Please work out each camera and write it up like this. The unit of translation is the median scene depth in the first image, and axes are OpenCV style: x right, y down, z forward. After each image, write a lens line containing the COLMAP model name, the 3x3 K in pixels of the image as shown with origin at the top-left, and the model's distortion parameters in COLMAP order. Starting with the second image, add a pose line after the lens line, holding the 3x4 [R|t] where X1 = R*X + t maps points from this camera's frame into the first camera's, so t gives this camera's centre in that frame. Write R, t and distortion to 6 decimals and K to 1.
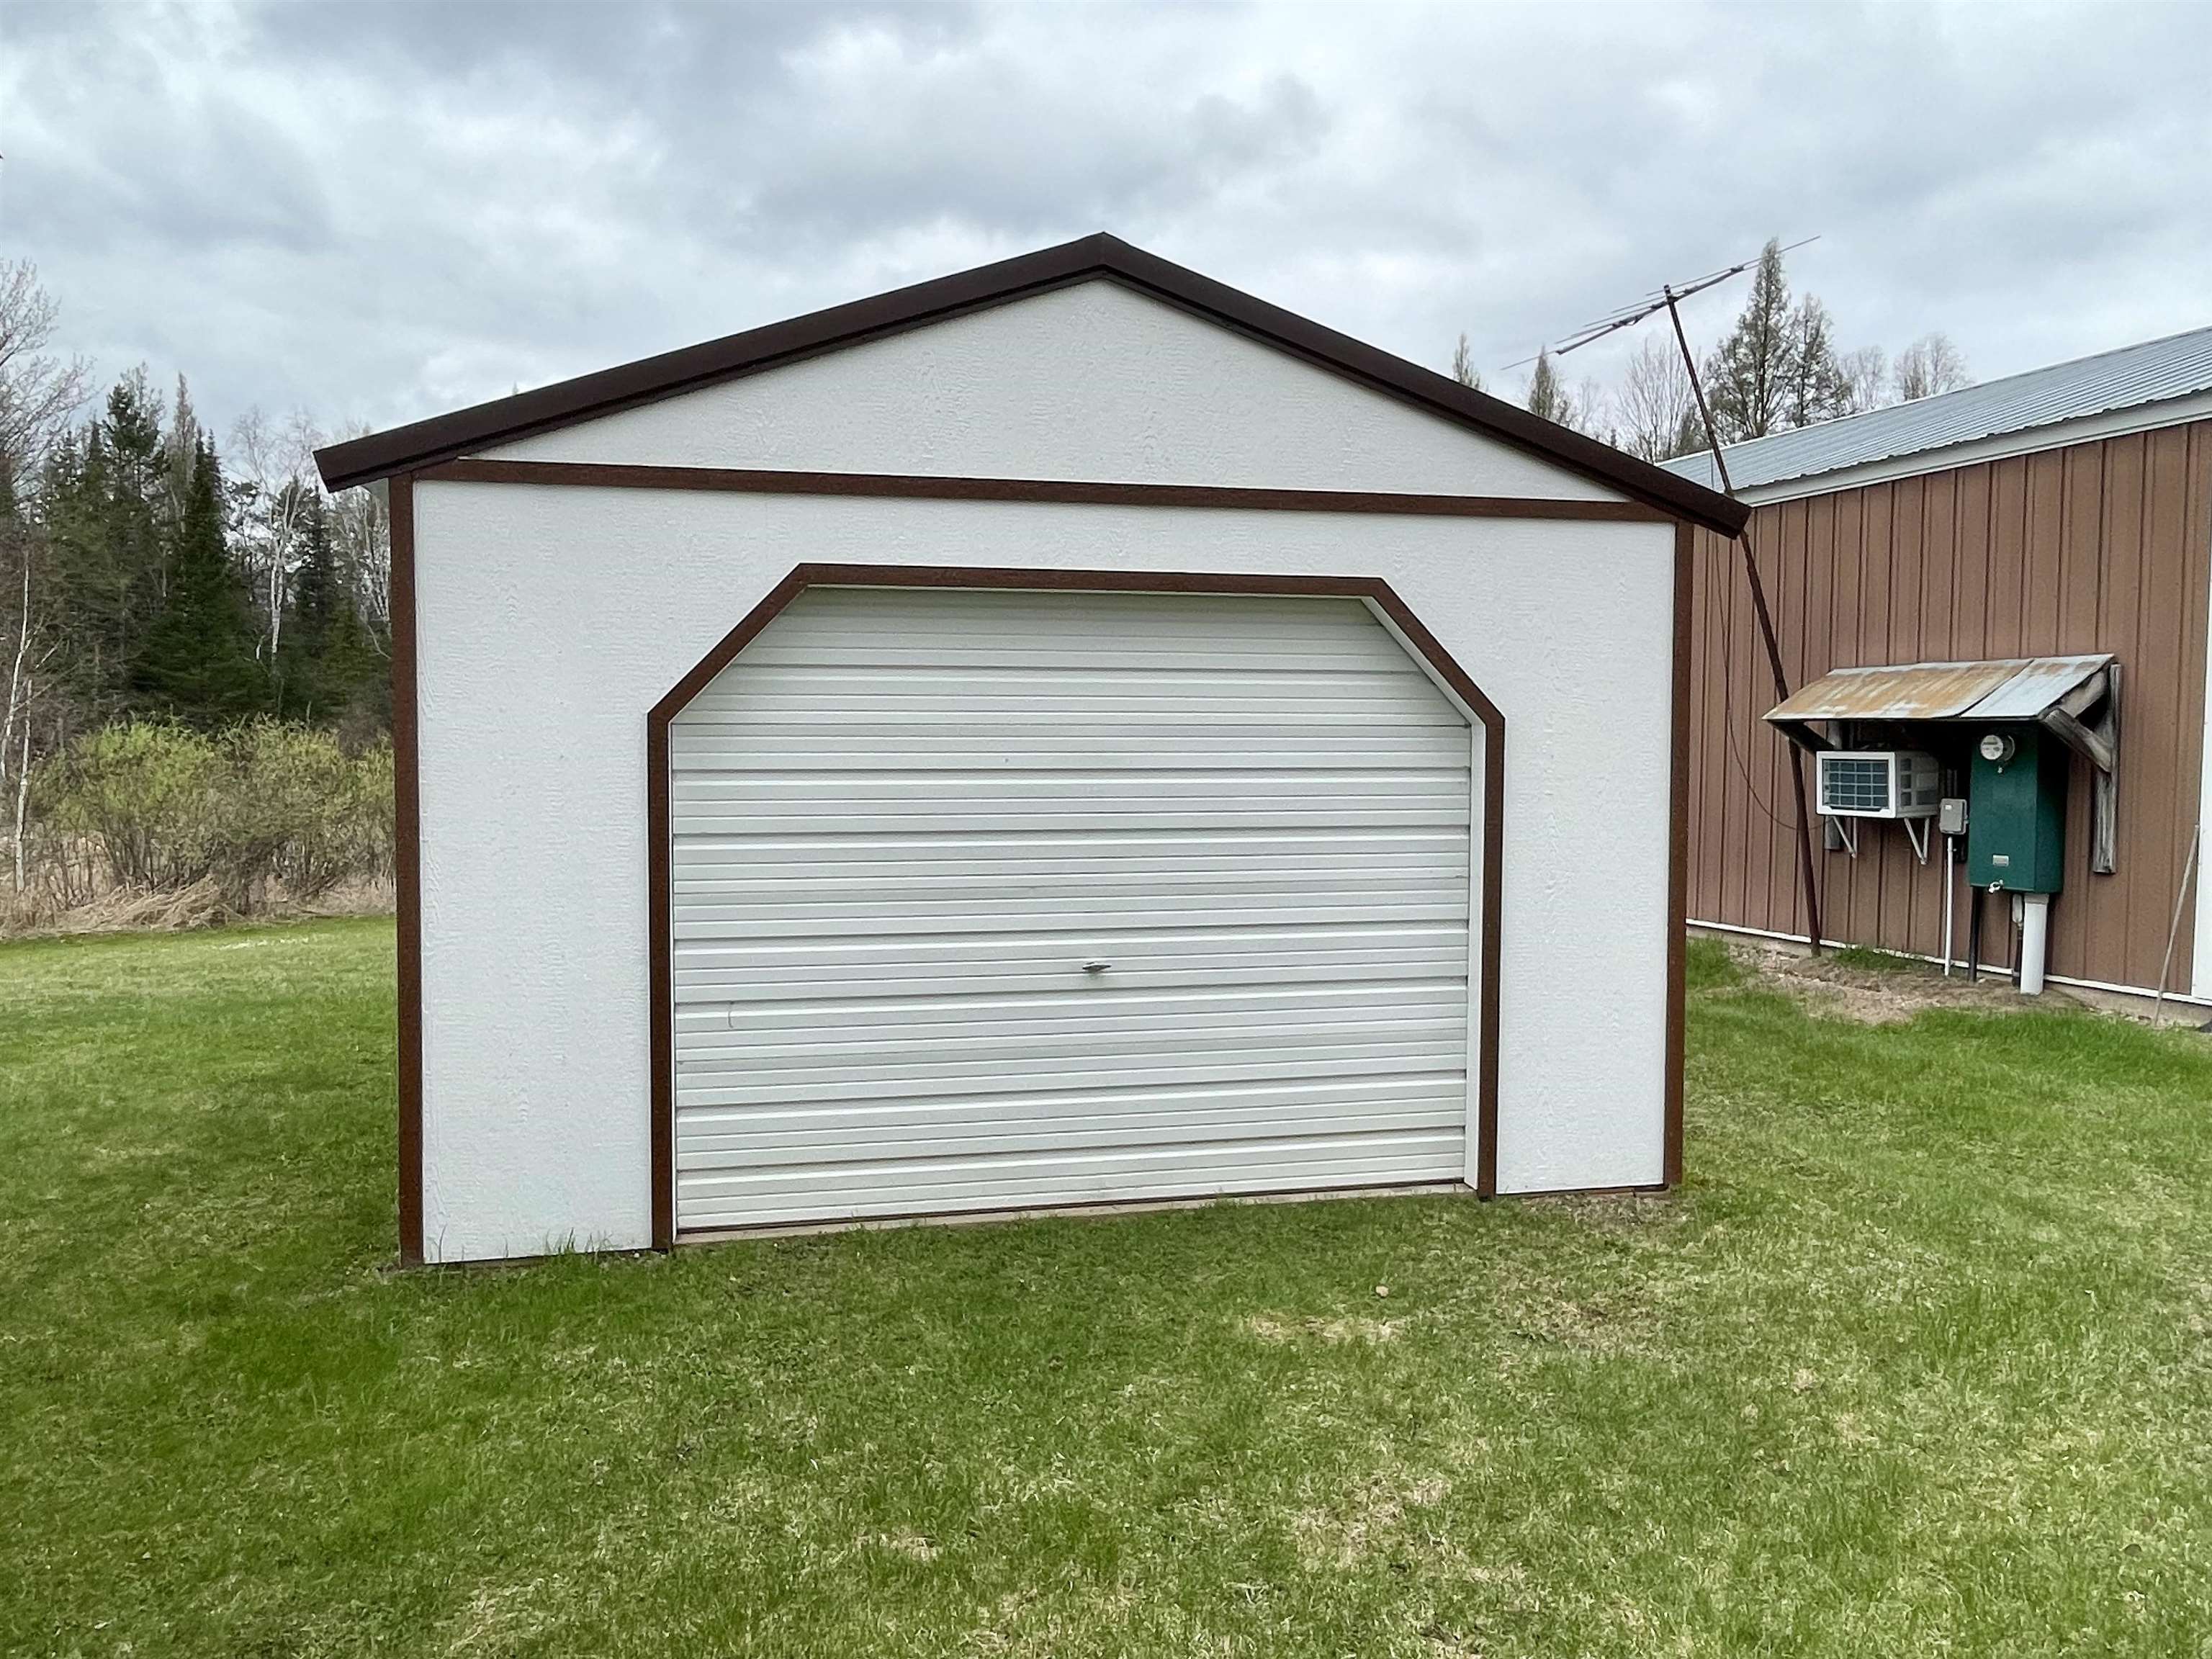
lens RADIAL K [[1552.0, 0, 1106.0], [0, 1552.0, 829.5], [0, 0, 1]] dist [-0.001395, 0.003381]
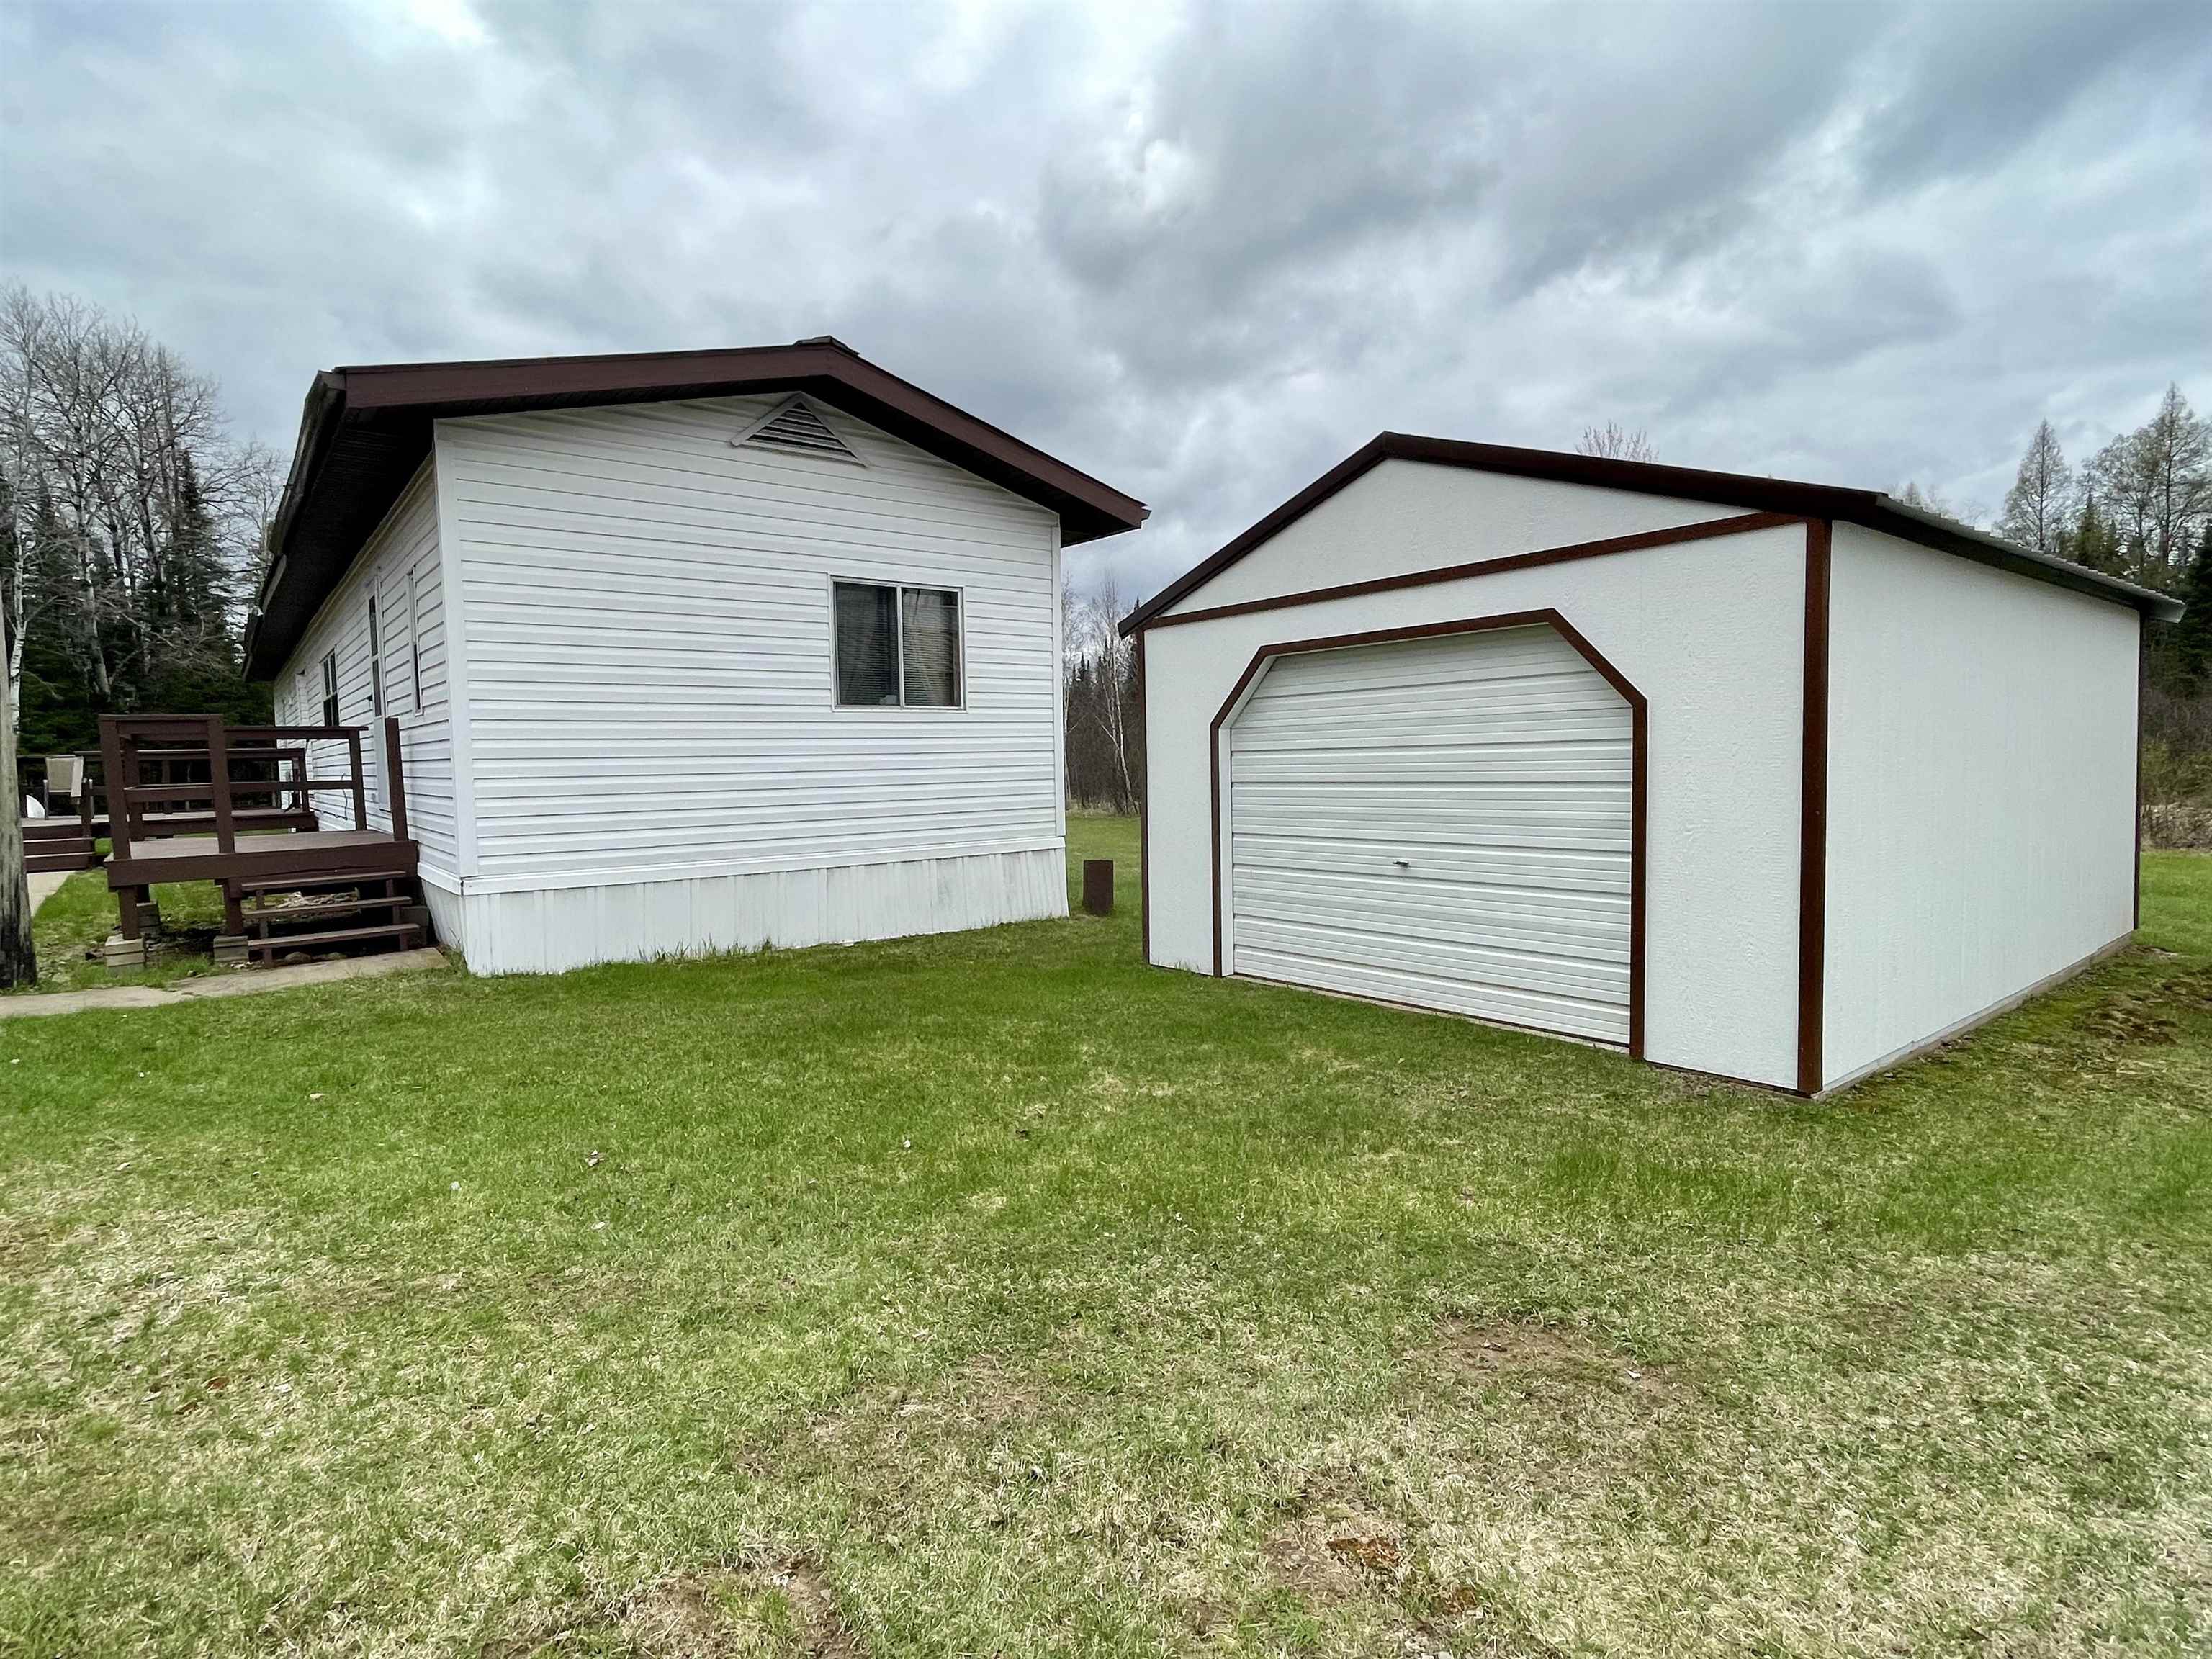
lens RADIAL K [[1149.4, 0, 1106.0], [0, 1149.4, 829.5], [0, 0, 1]] dist [-0.000546, 0.000286]
pose [[0.446887, 0.041234, -0.893640, 0.953301], [-0.021892, 0.999142, 0.035155, 0.014571], [0.894323, 0.003854, 0.447406, 0.152183]]
